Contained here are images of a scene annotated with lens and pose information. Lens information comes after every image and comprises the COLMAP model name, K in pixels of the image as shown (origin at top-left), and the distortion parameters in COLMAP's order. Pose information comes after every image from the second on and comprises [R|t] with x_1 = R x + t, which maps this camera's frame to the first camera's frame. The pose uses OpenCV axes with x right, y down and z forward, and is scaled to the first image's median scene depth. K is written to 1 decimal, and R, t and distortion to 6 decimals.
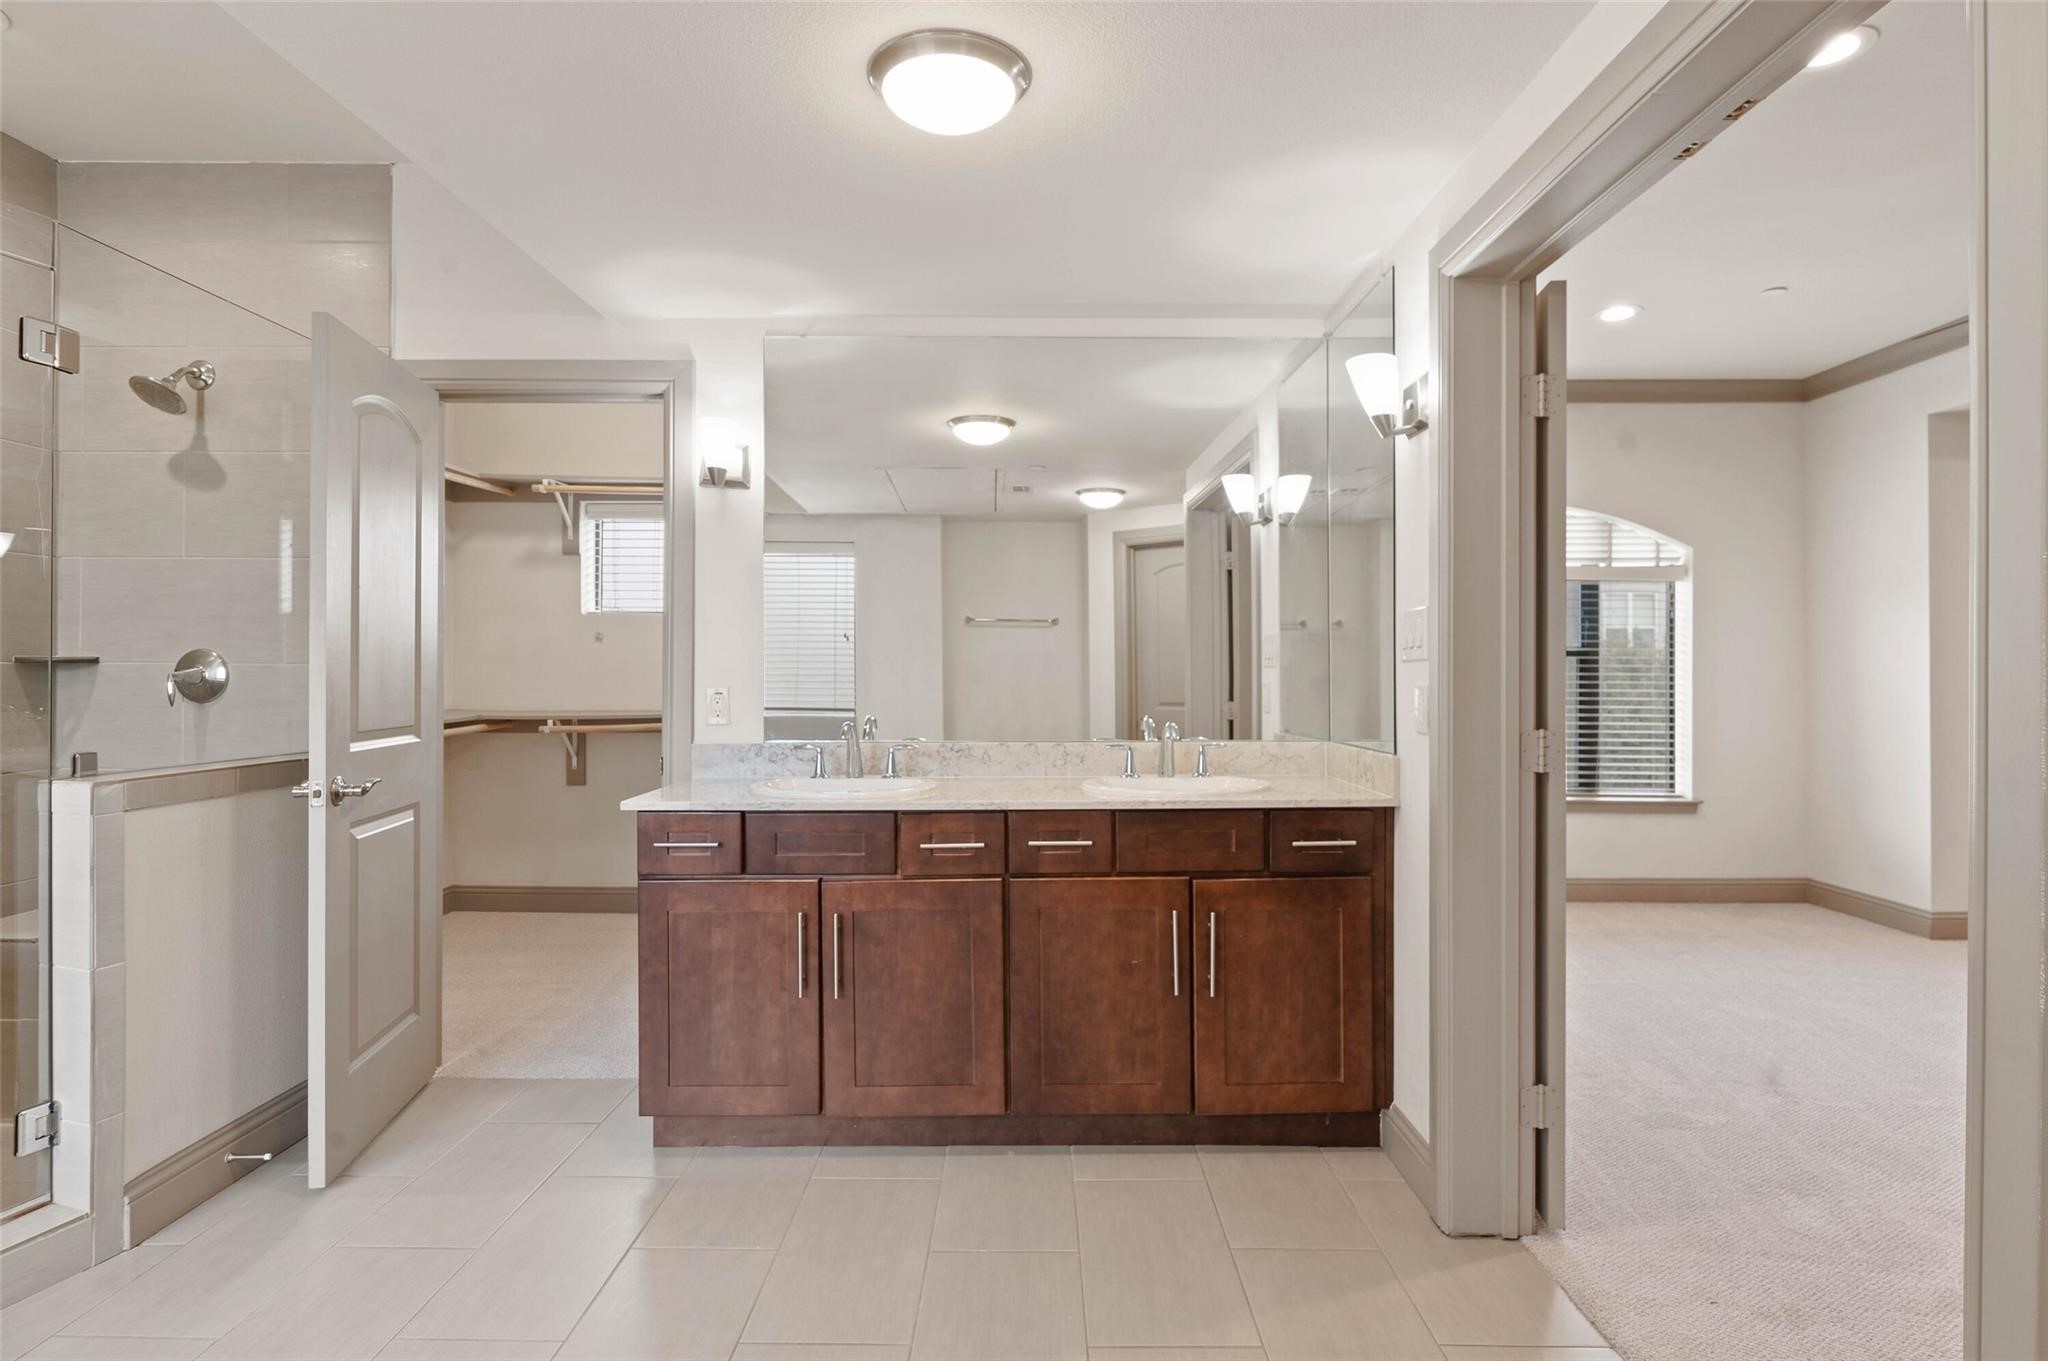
lens RADIAL K [[1018.8, 0, 1041.4], [0, 1018.8, 675.8], [0, 0, 1]] dist [-0.006981, -0.000142]
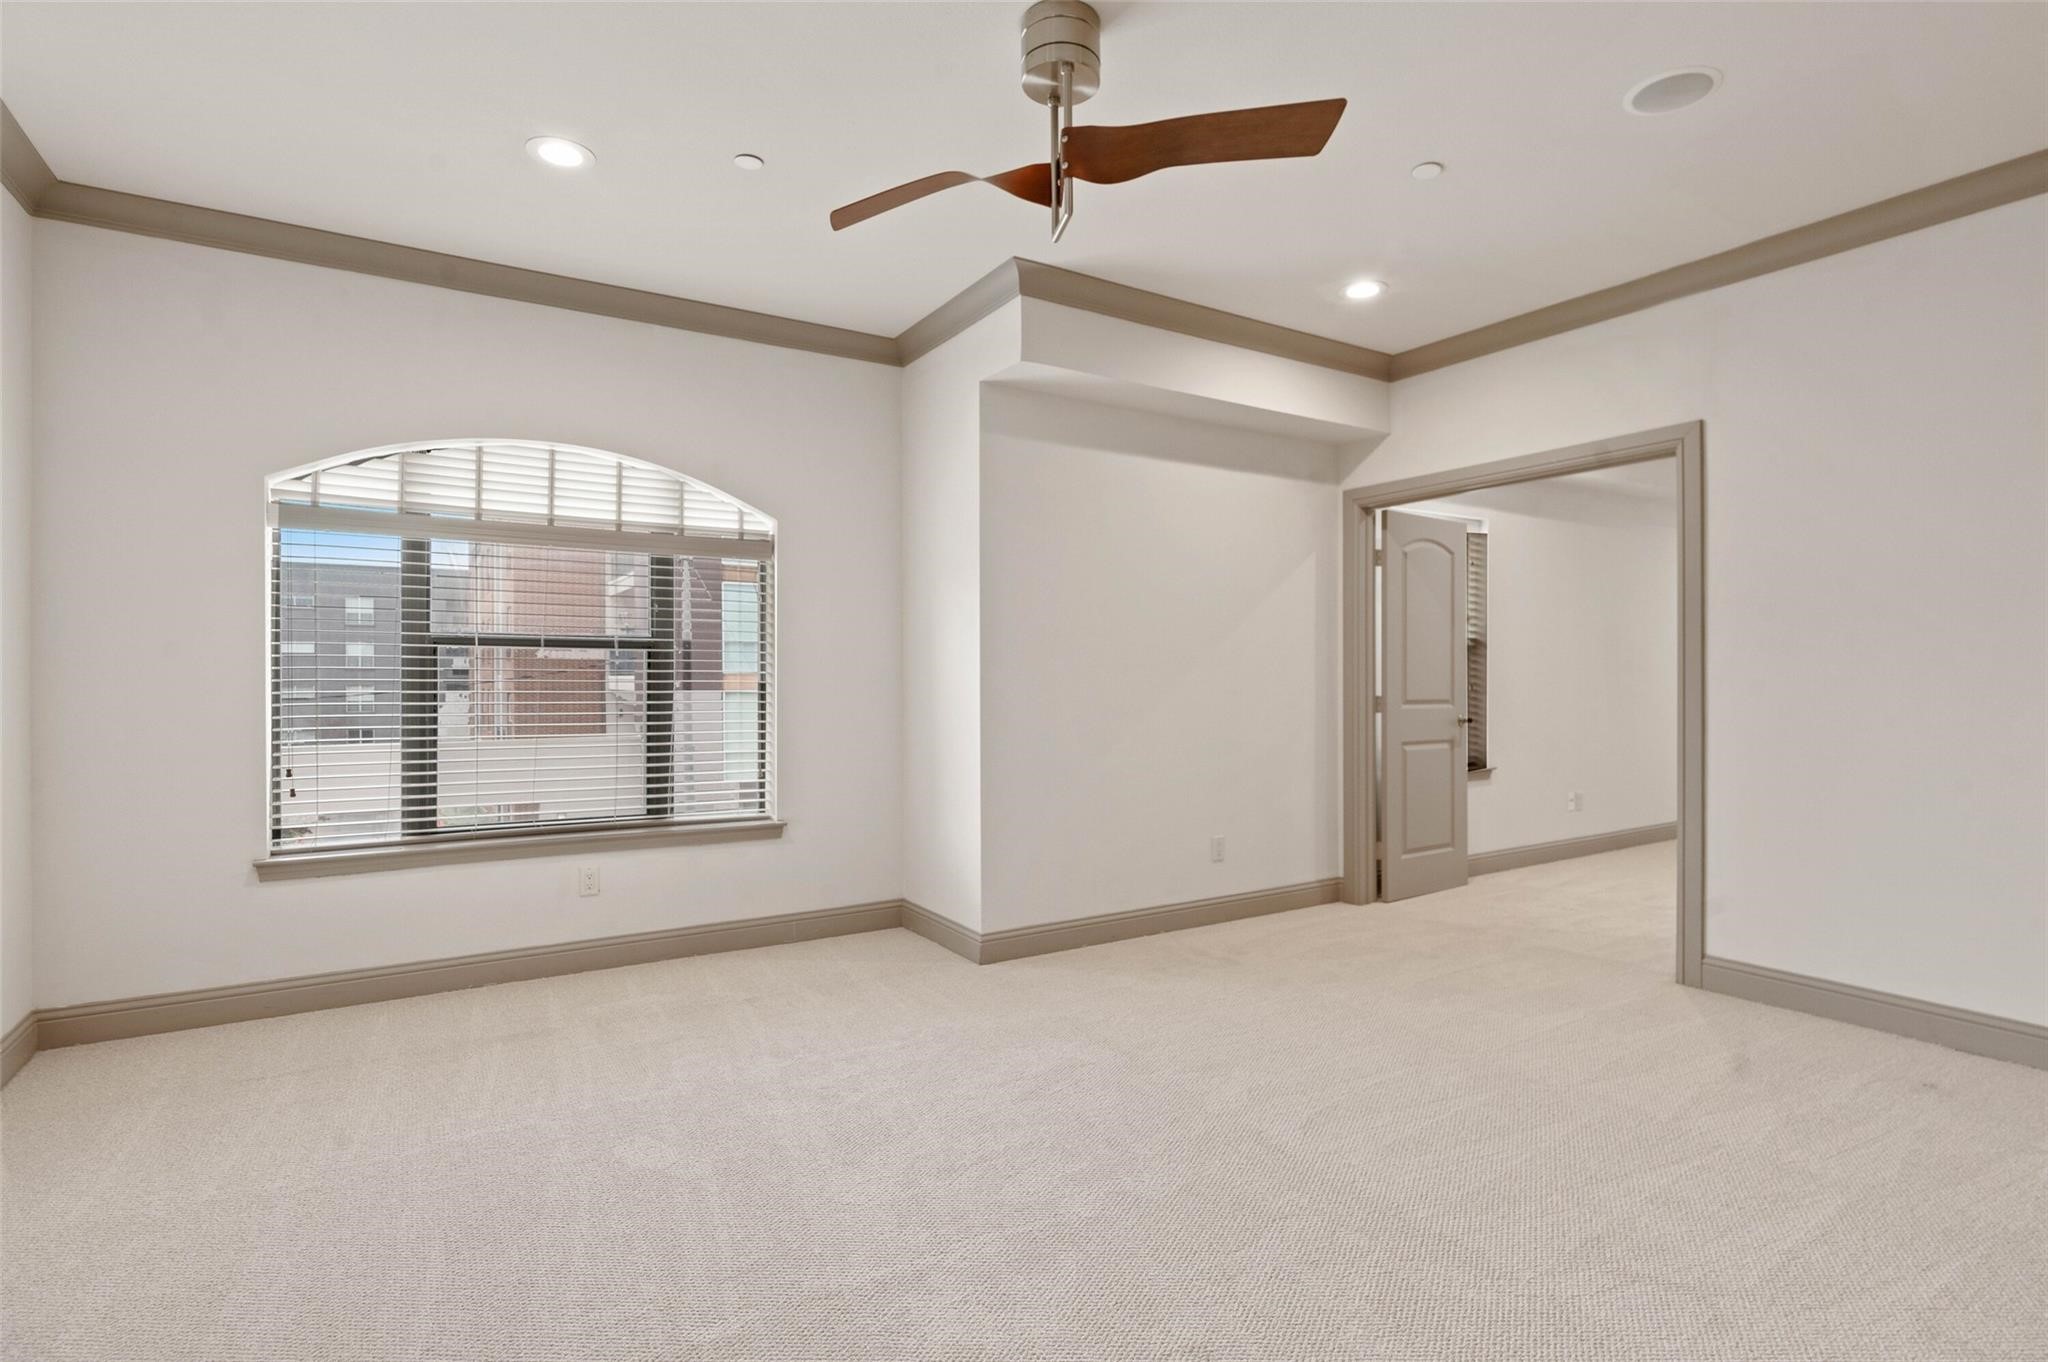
lens RADIAL K [[1028.5, 0, 1023.9], [0, 1028.5, 702.8], [0, 0, 1]] dist [-0.000256, -0.000148]
pose [[0.838558, -0.016043, 0.544576, 0.601382], [0.002900, 0.999684, 0.024983, 0.006324], [-0.544805, -0.019371, 0.838339, 0.309226]]
